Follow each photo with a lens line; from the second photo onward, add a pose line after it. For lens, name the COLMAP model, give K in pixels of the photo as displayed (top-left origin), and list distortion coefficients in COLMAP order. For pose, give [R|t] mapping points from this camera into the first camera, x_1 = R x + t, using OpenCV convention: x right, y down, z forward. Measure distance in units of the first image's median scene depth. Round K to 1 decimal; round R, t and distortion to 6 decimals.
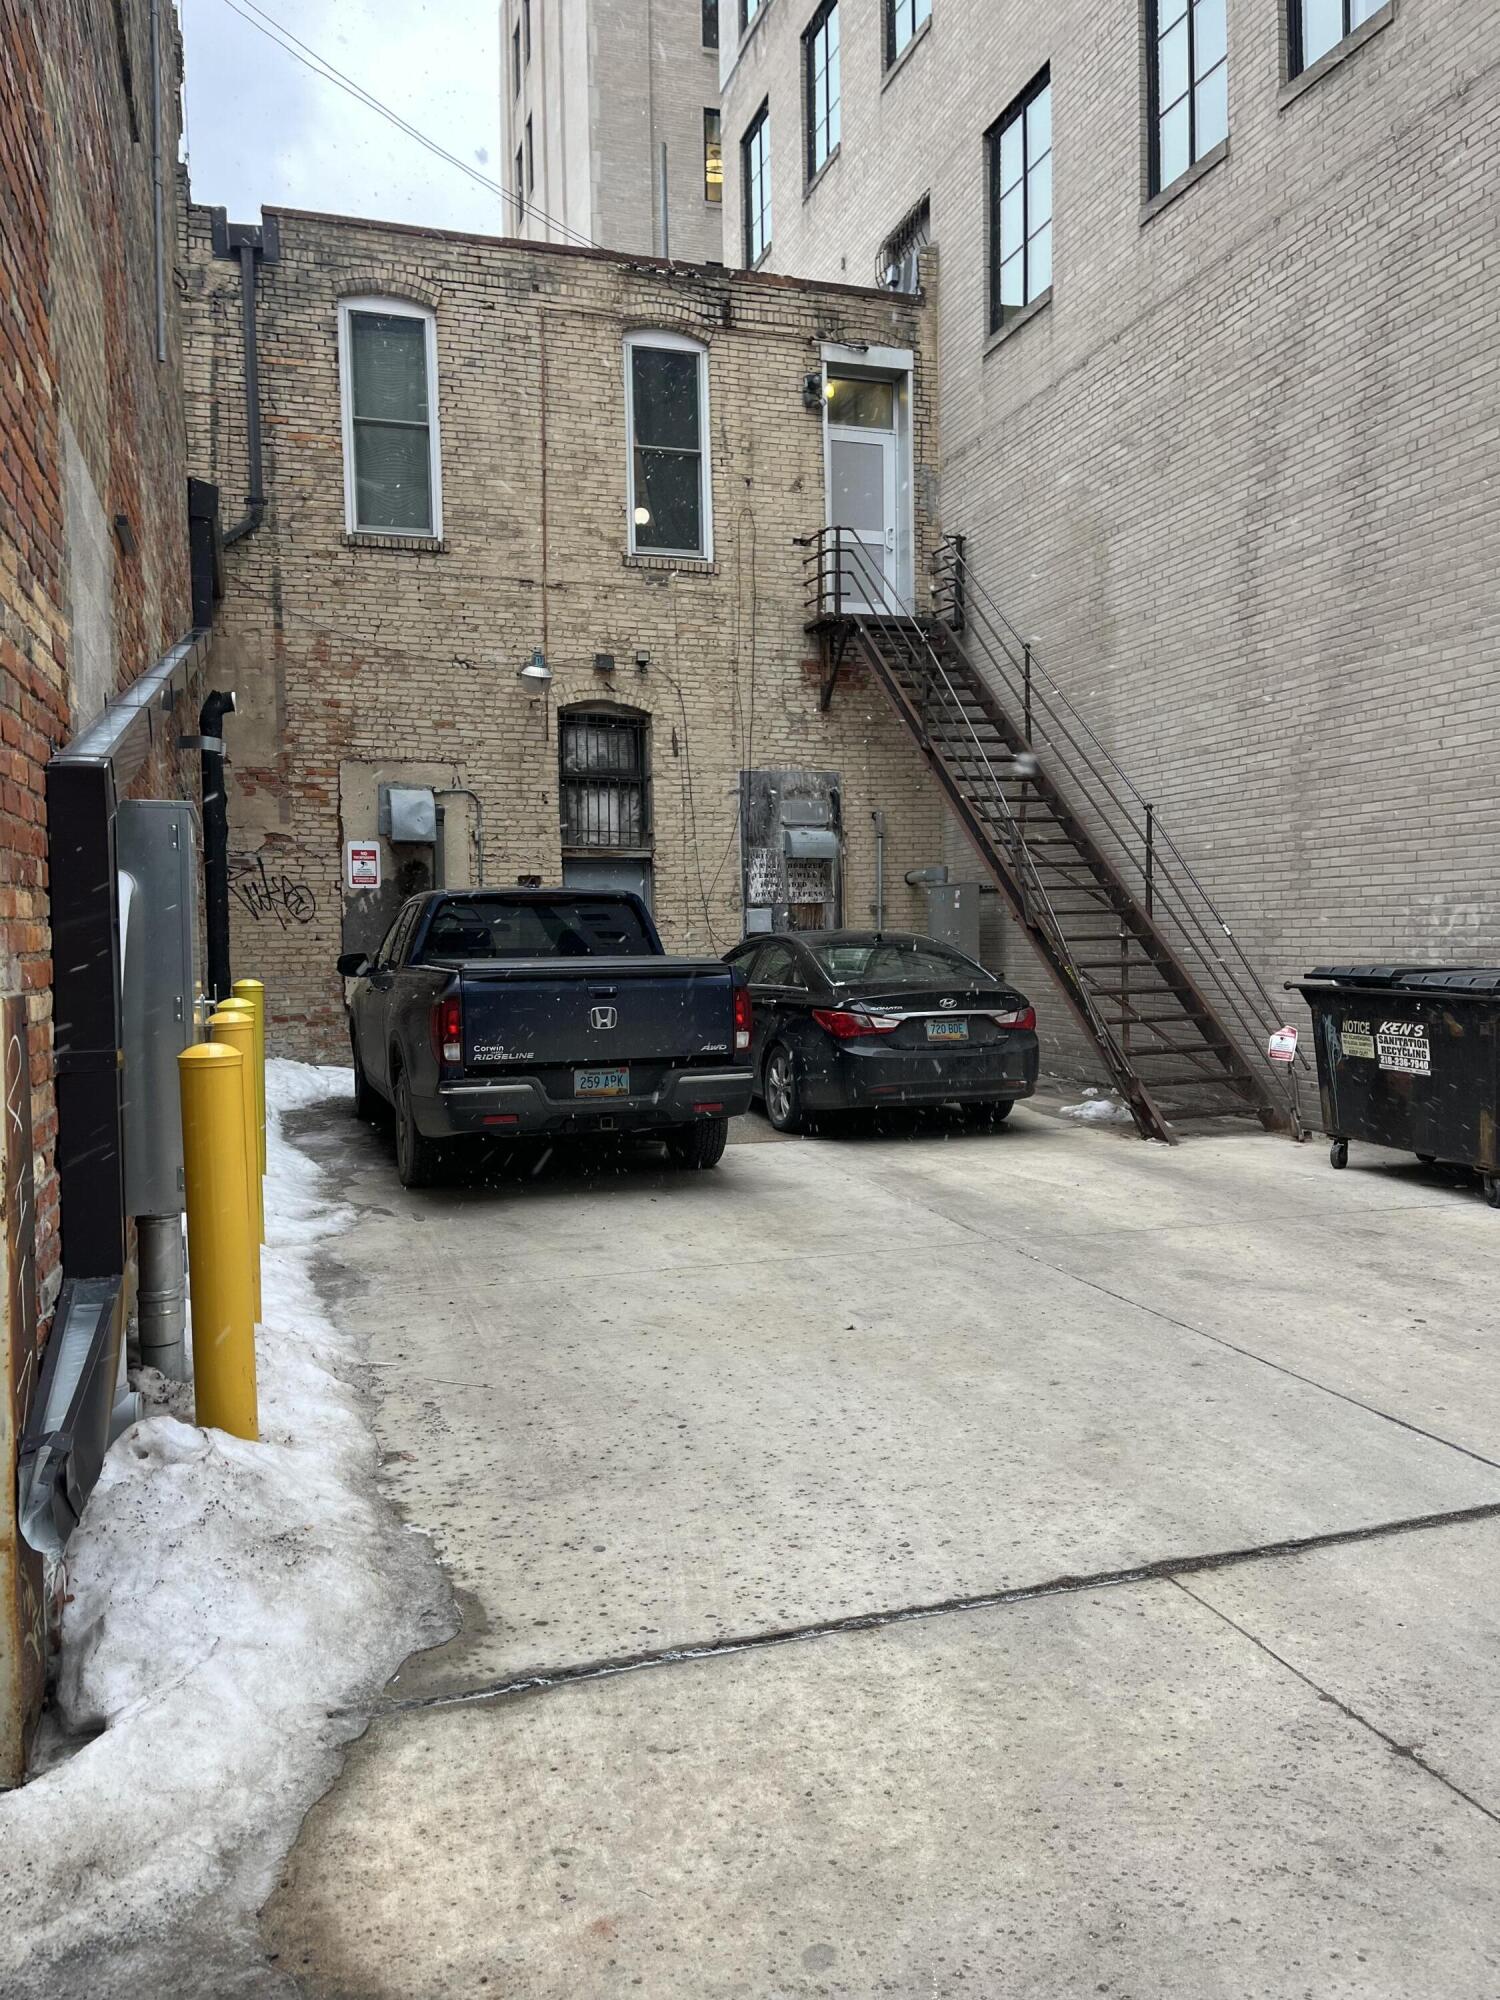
lens RADIAL K [[1493.3, 0, 750.0], [0, 1493.3, 1000.0], [0, 0, 1]] dist [0.005214, -0.000721]
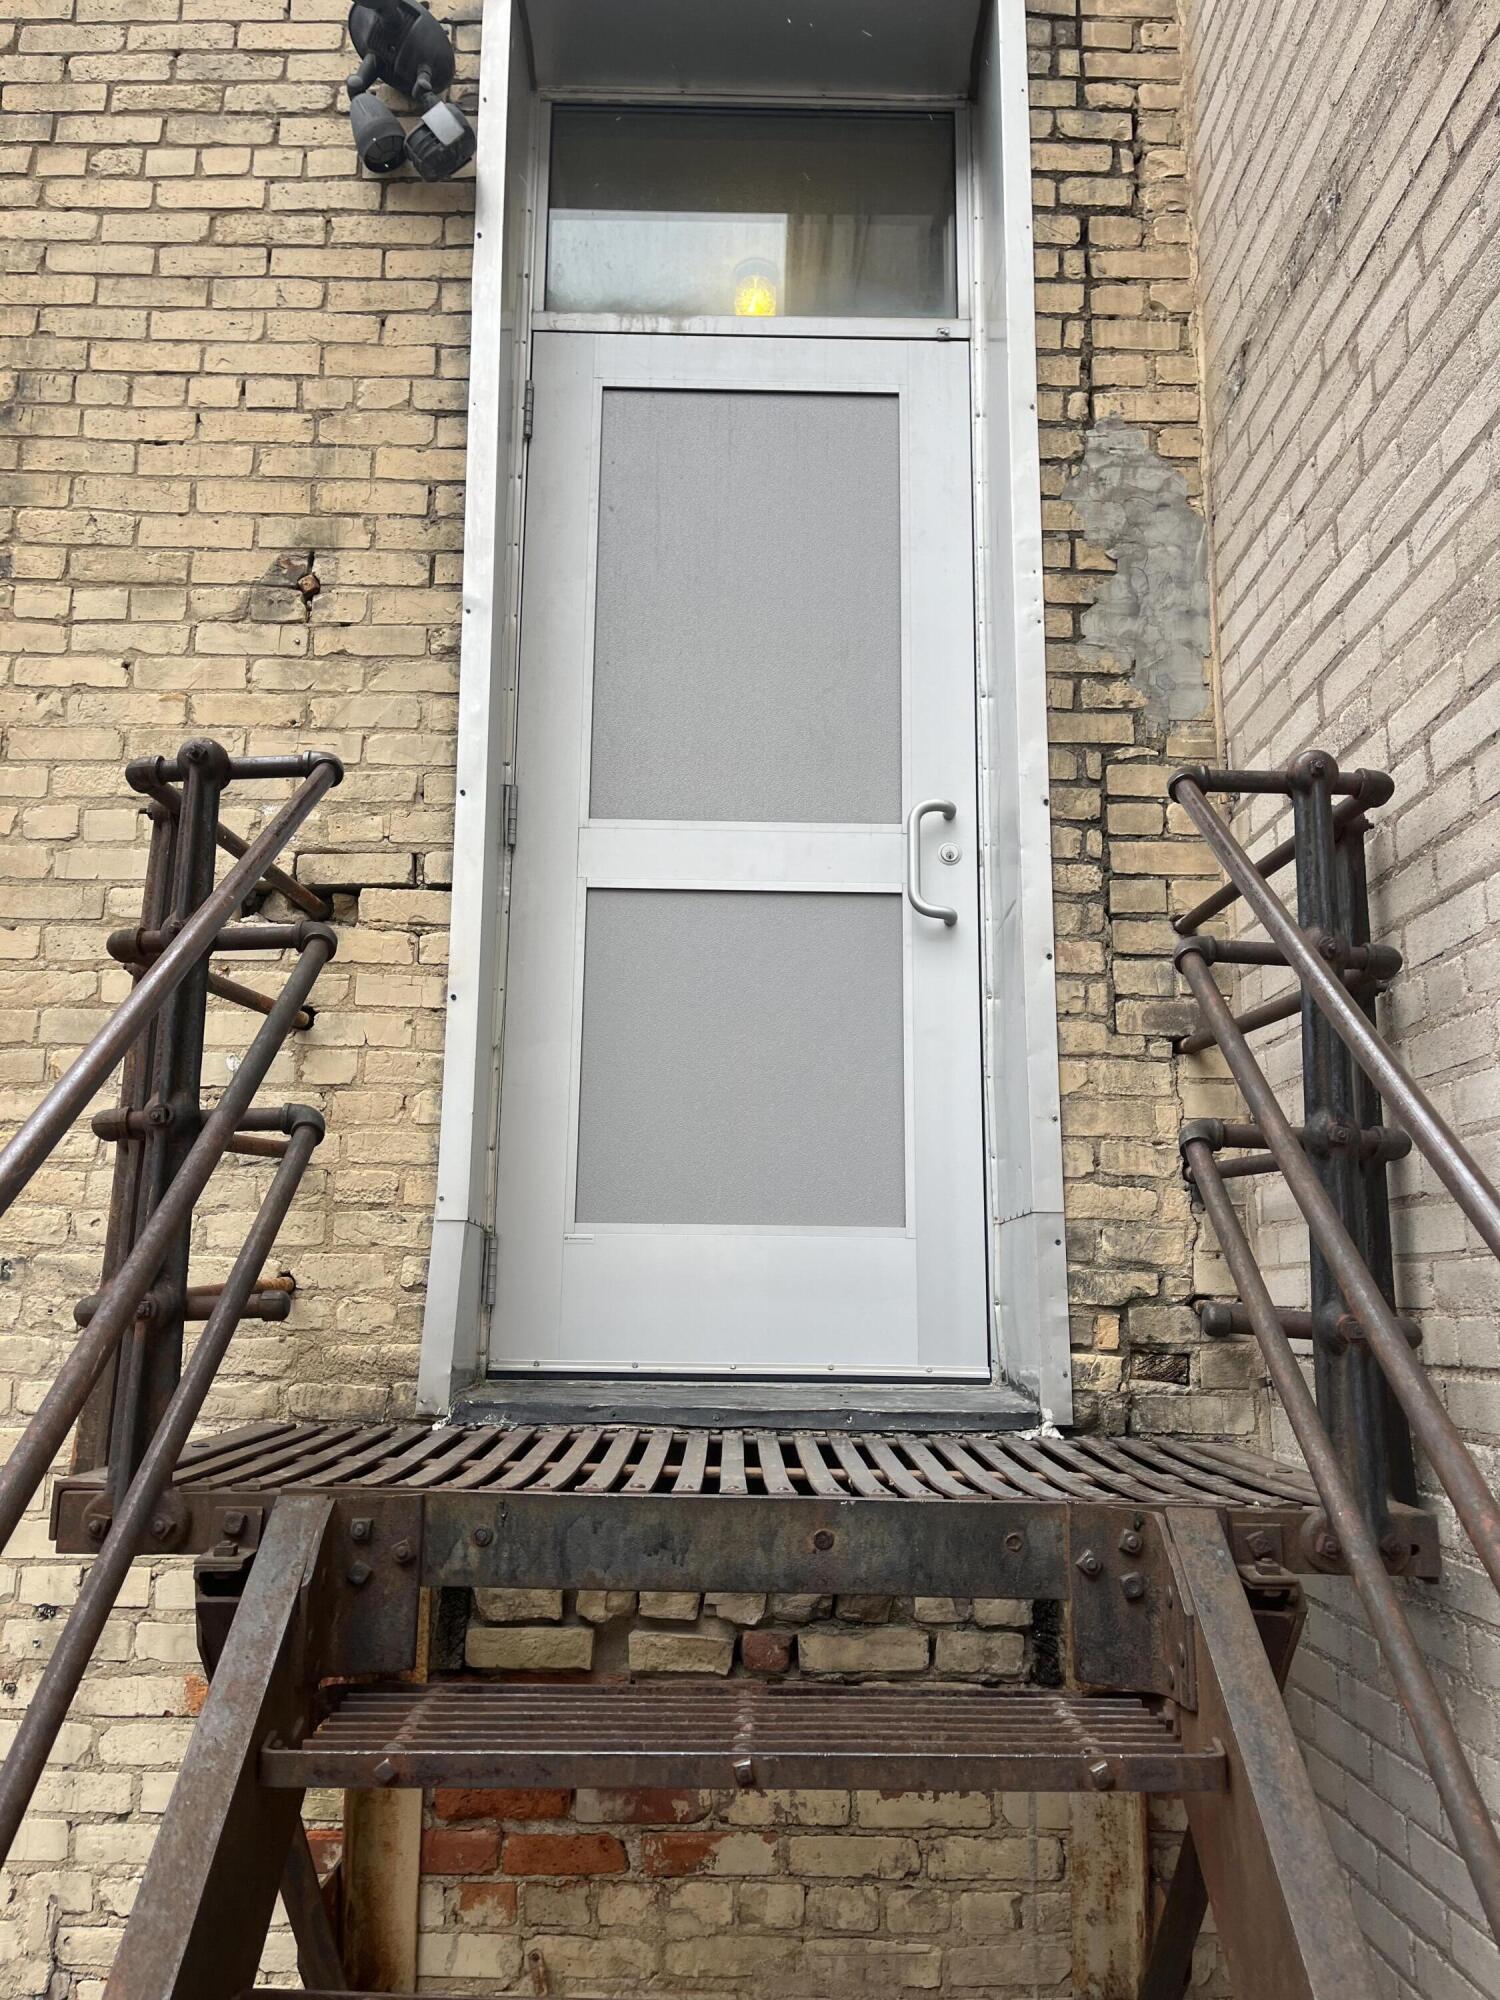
lens RADIAL K [[1493.3, 0, 750.0], [0, 1493.3, 1000.0], [0, 0, 1]] dist [0.005214, -0.000721]
pose [[0.952027, -0.037179, -0.303746, 0.129977], [-0.039306, 0.969513, -0.241866, -0.258724], [0.303478, 0.242202, 0.921542, 0.867596]]
